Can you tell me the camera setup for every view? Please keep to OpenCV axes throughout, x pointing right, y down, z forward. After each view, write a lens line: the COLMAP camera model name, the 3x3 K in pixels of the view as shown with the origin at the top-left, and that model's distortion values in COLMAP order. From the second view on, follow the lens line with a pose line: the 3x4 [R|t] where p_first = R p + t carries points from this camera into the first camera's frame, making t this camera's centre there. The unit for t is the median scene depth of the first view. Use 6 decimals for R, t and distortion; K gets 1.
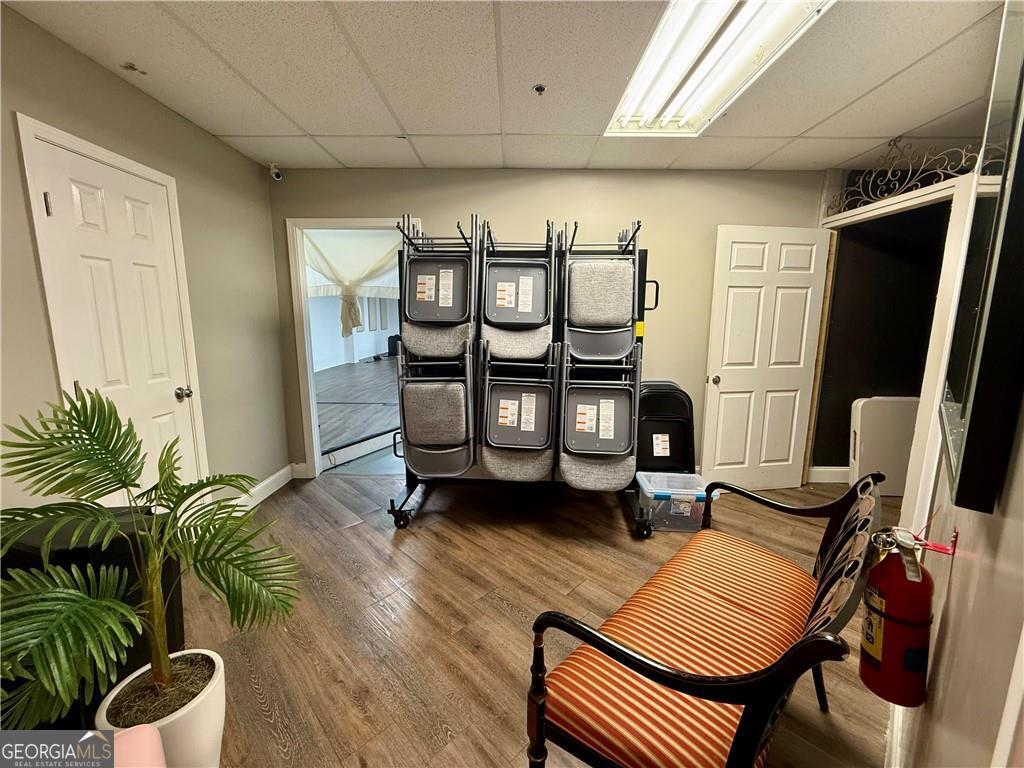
lens RADIAL K [[408.9, 0, 508.5], [0, 408.9, 384.0], [0, 0, 1]] dist [0.003554, -0.000592]
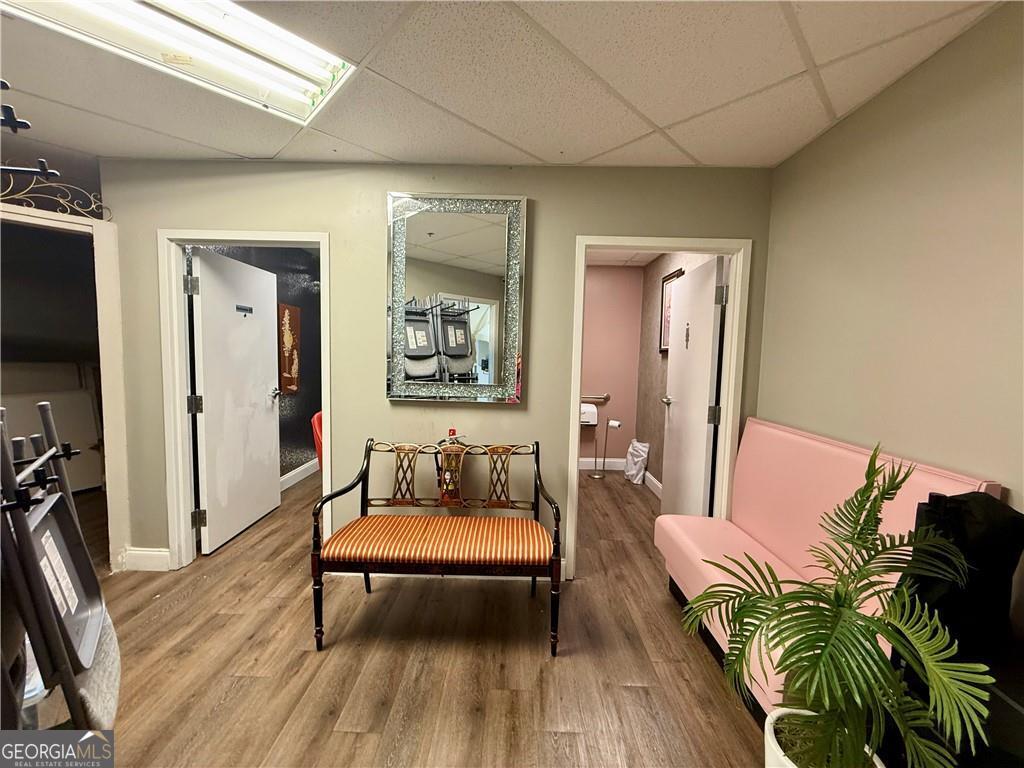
lens RADIAL K [[408.9, 0, 508.5], [0, 408.9, 384.0], [0, 0, 1]] dist [0.003554, -0.000592]
pose [[-0.699188, -0.081639, 0.710261, -0.415648], [0.074085, 0.979837, 0.185554, -0.172187], [-0.711089, 0.182357, -0.679043, 0.899328]]
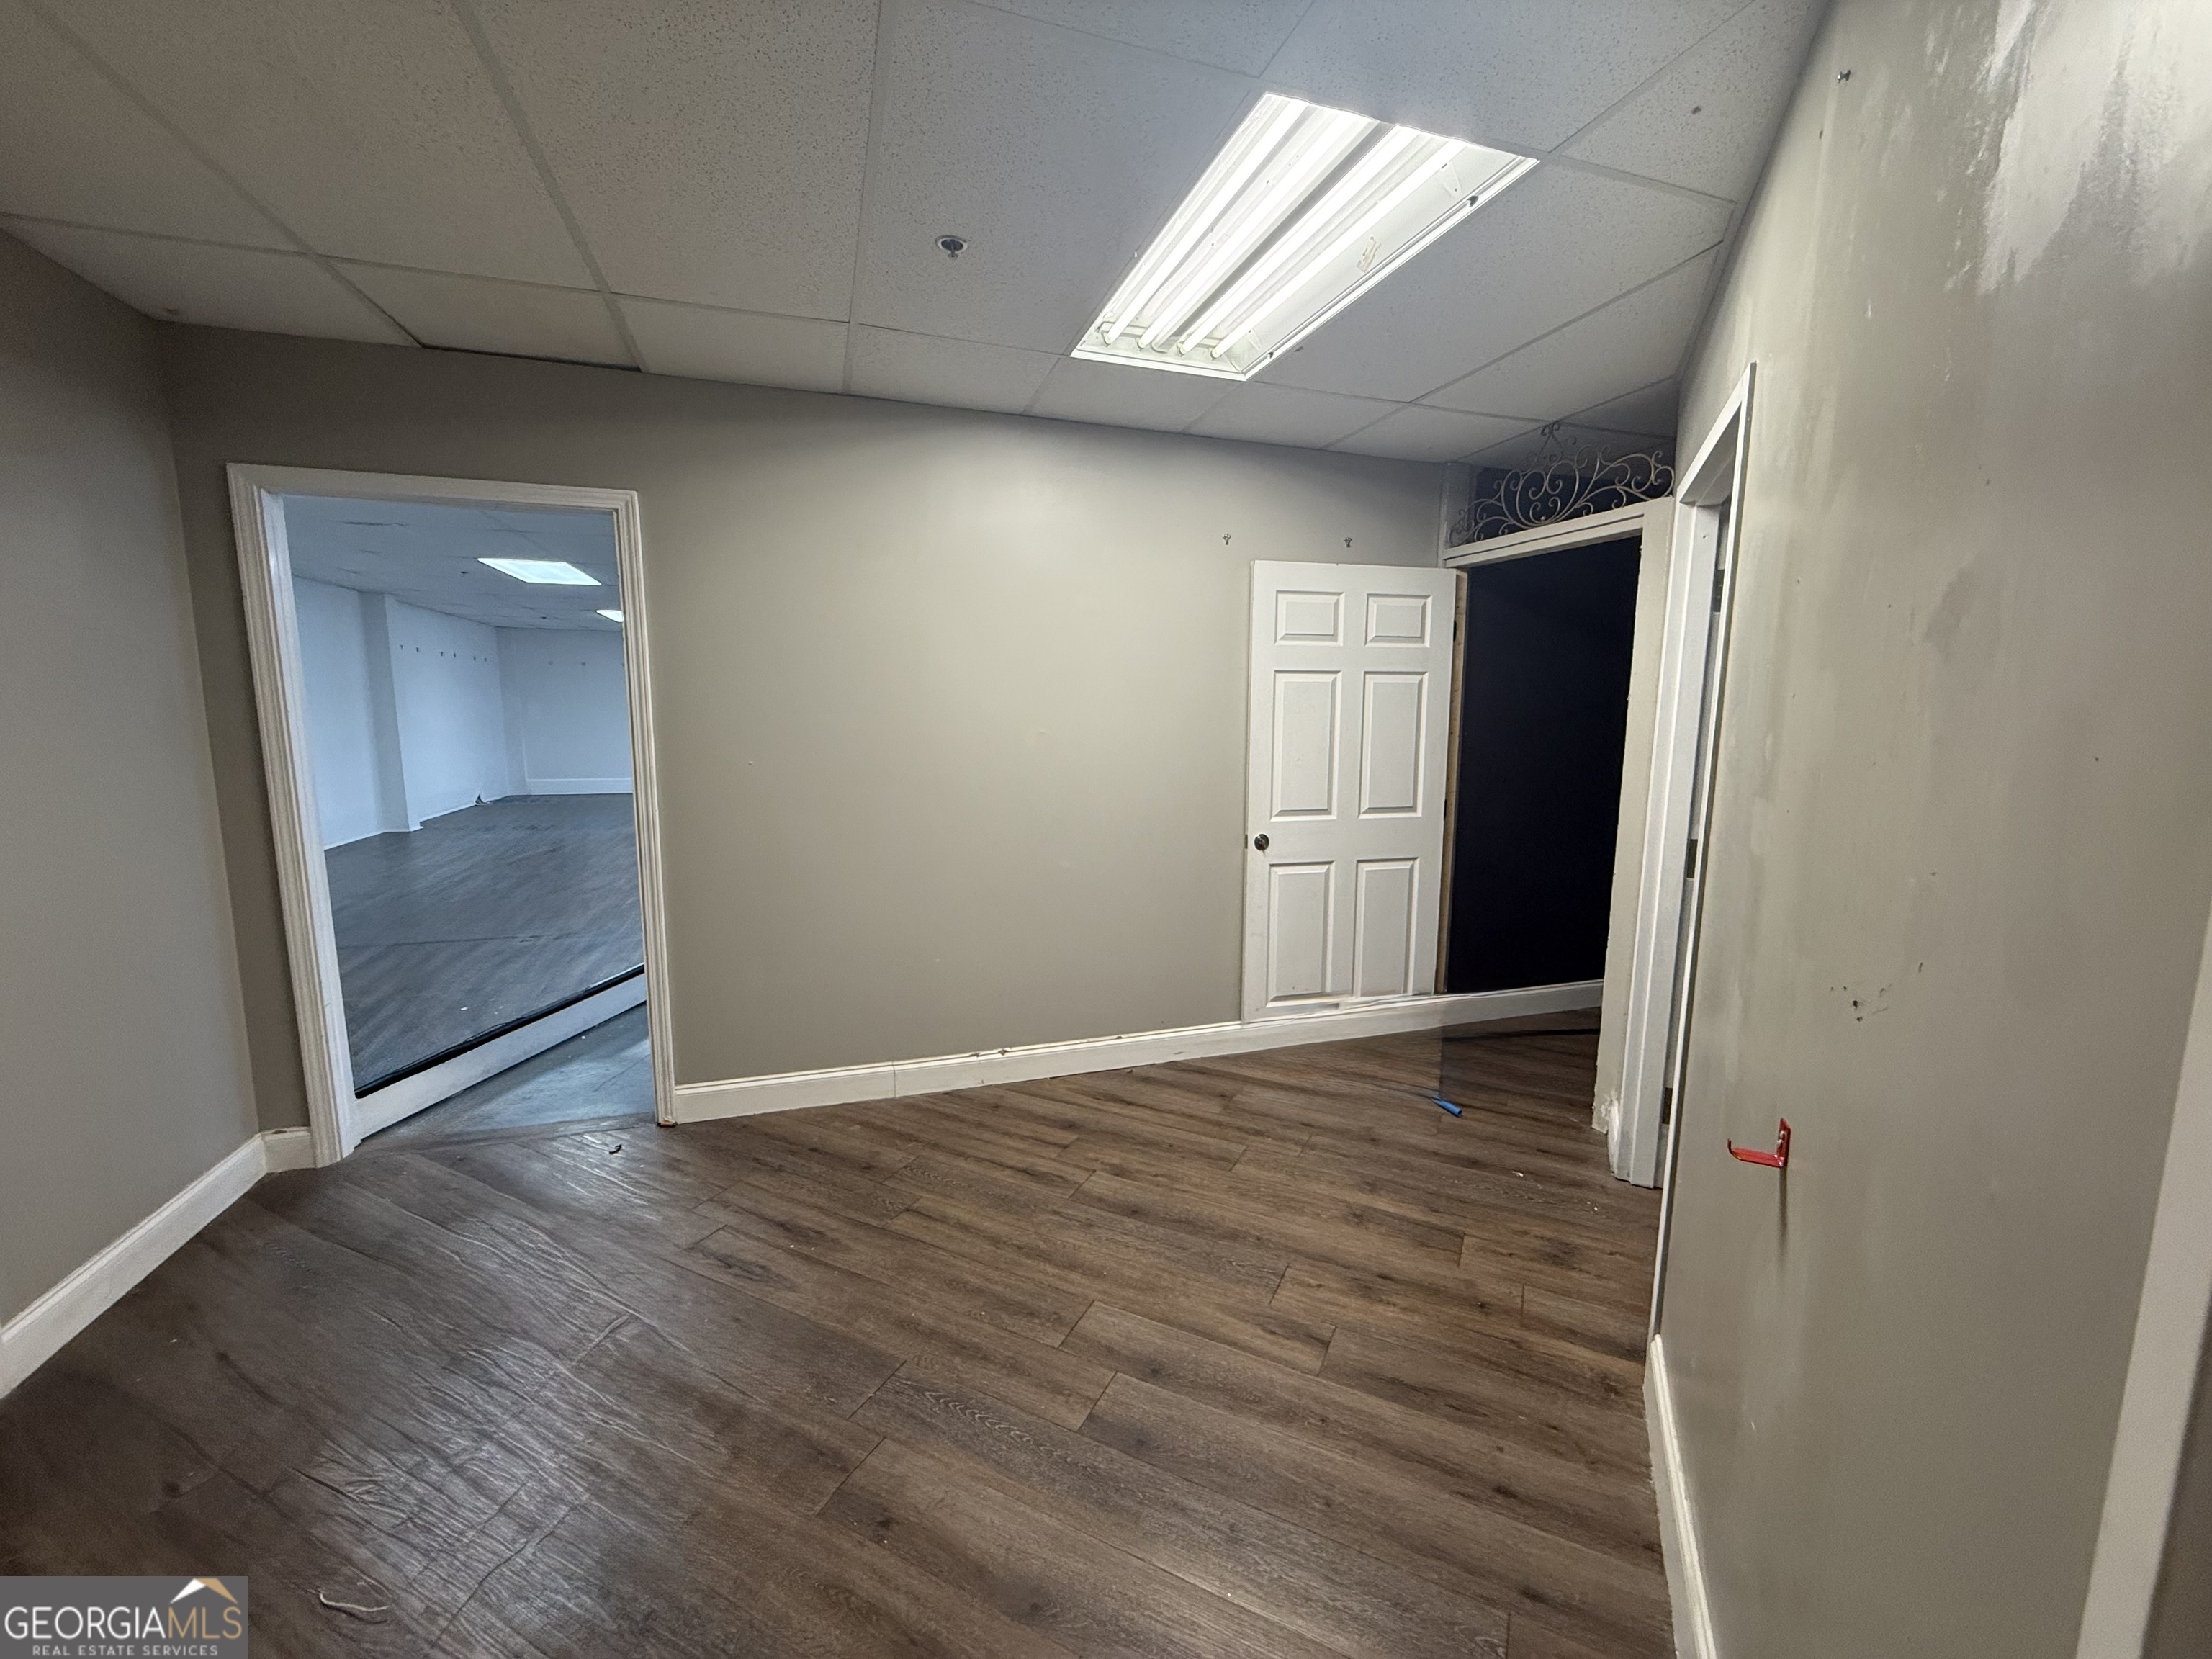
lens RADIAL K [[883.2, 0, 1098.4], [0, 883.2, 829.6], [0, 0, 1]] dist [0.003554, -0.000592]
pose [[0.949129, -0.041995, 0.312074, -0.085681], [0.049788, 0.998614, -0.017041, -0.034765], [-0.310926, 0.031712, 0.949905, 0.025323]]
